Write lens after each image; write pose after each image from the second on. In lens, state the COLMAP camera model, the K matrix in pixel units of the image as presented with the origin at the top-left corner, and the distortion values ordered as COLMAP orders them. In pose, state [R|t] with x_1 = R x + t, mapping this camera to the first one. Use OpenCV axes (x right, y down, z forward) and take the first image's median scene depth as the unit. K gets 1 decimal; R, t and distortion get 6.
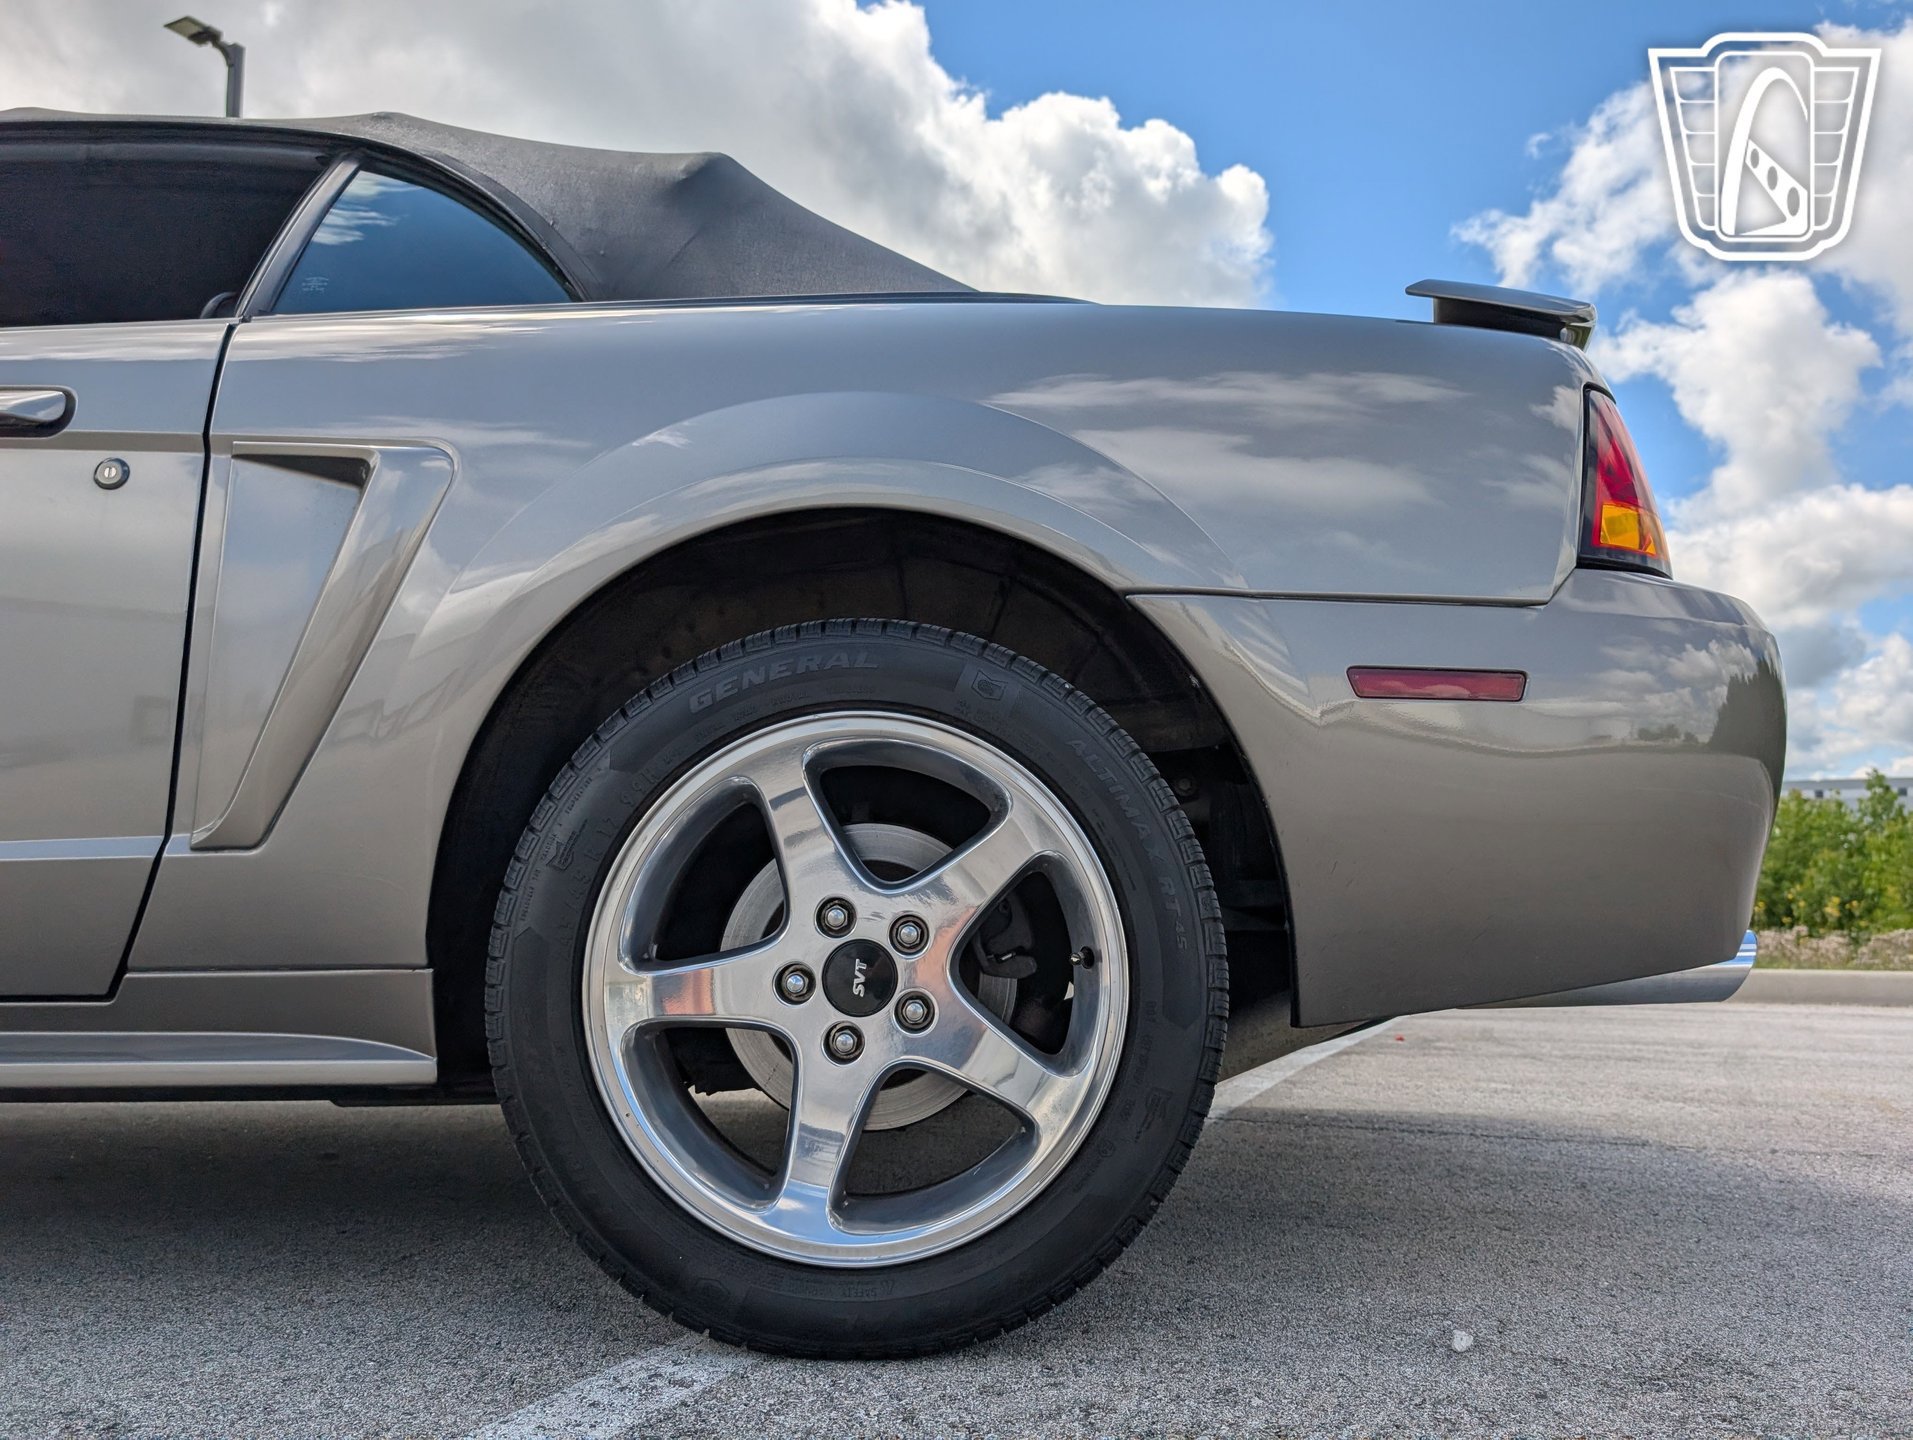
lens RADIAL K [[1392.4, 0, 973.4], [0, 1392.4, 702.2], [0, 0, 1]] dist [0.018238, -0.020501]
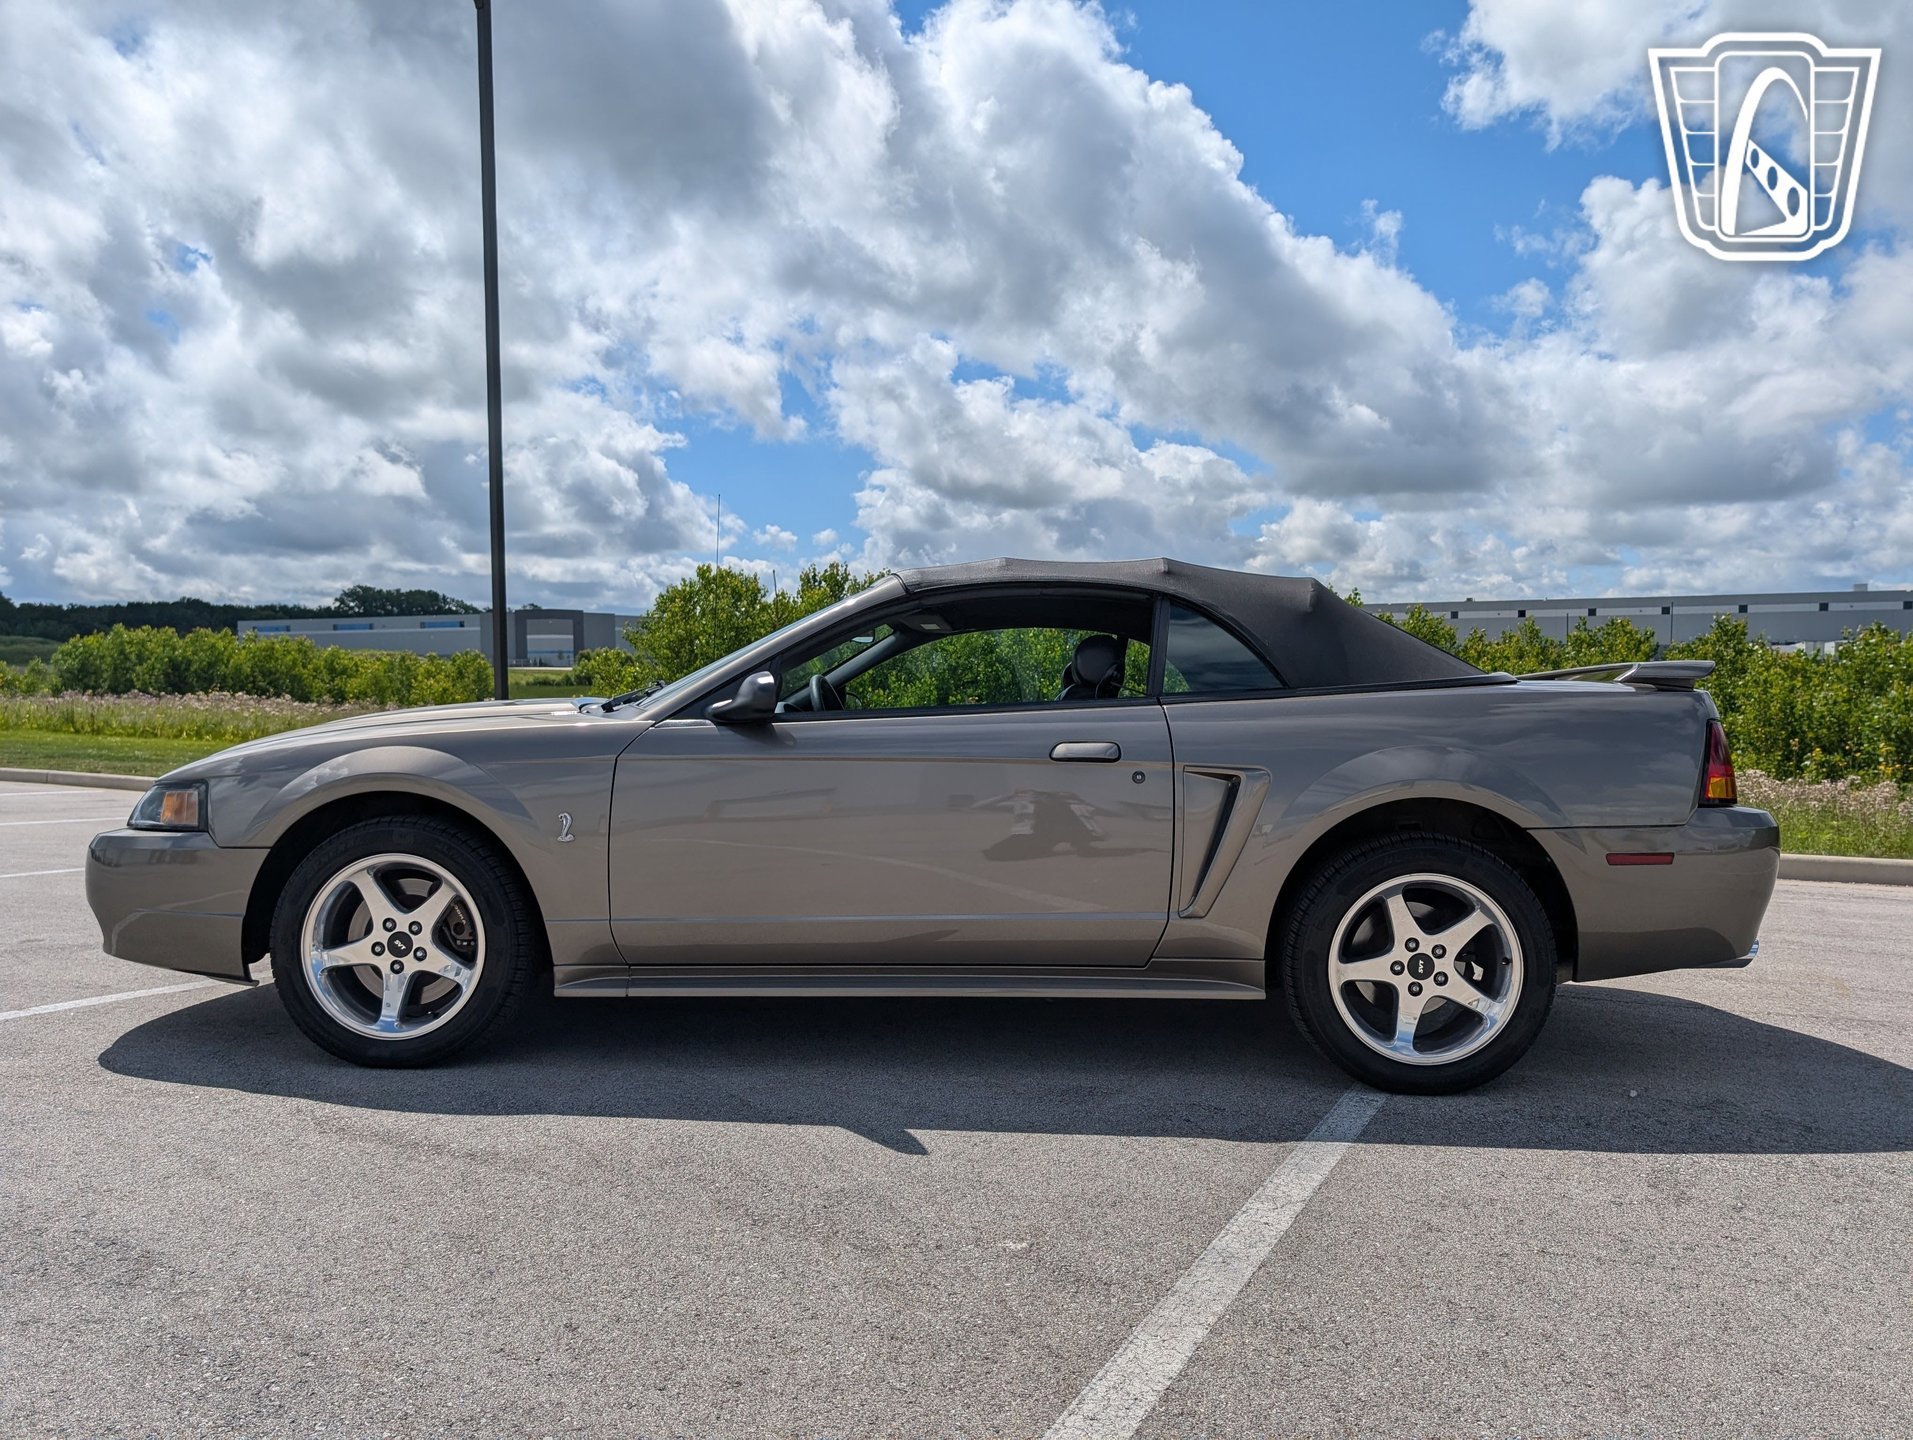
lens RADIAL K [[1392.4, 0, 972.6], [0, 1392.4, 733.3], [0, 0, 1]] dist [0.018238, -0.020501]
pose [[0.998967, 0.008185, -0.044708, -0.851560], [-0.000742, 0.986459, 0.164006, -0.714389], [0.045445, -0.163803, 0.985446, -1.700614]]
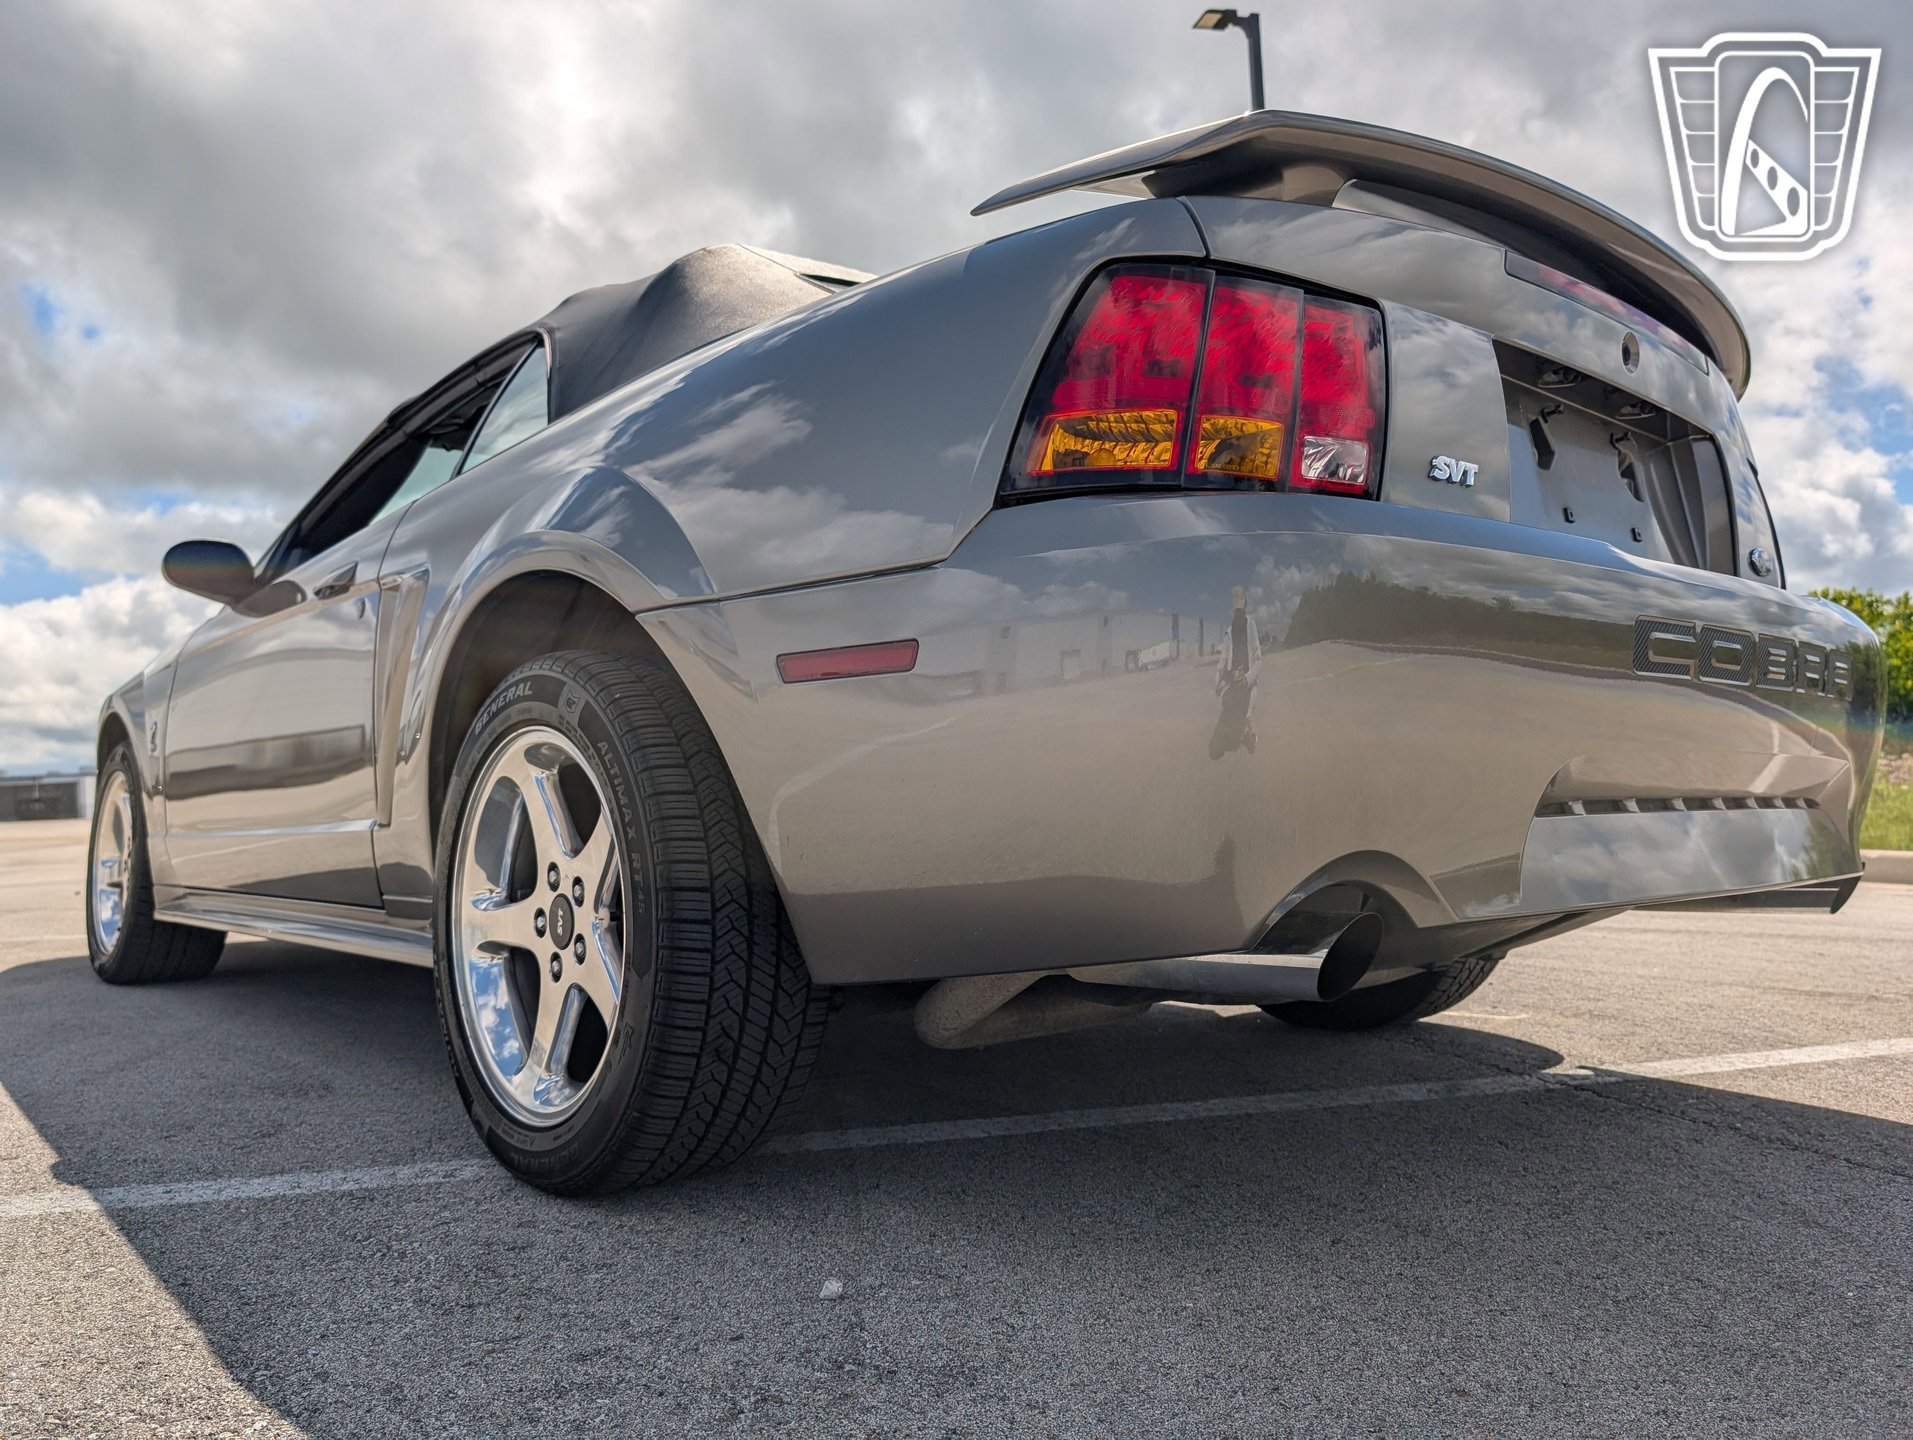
lens RADIAL K [[1392.4, 0, 950.2], [0, 1392.4, 716.0], [0, 0, 1]] dist [0.018238, -0.020501]
pose [[0.647063, -0.057057, -0.760298, 1.208936], [0.133629, 0.990247, 0.039413, -0.004238], [0.750635, -0.127100, 0.648377, 0.425228]]
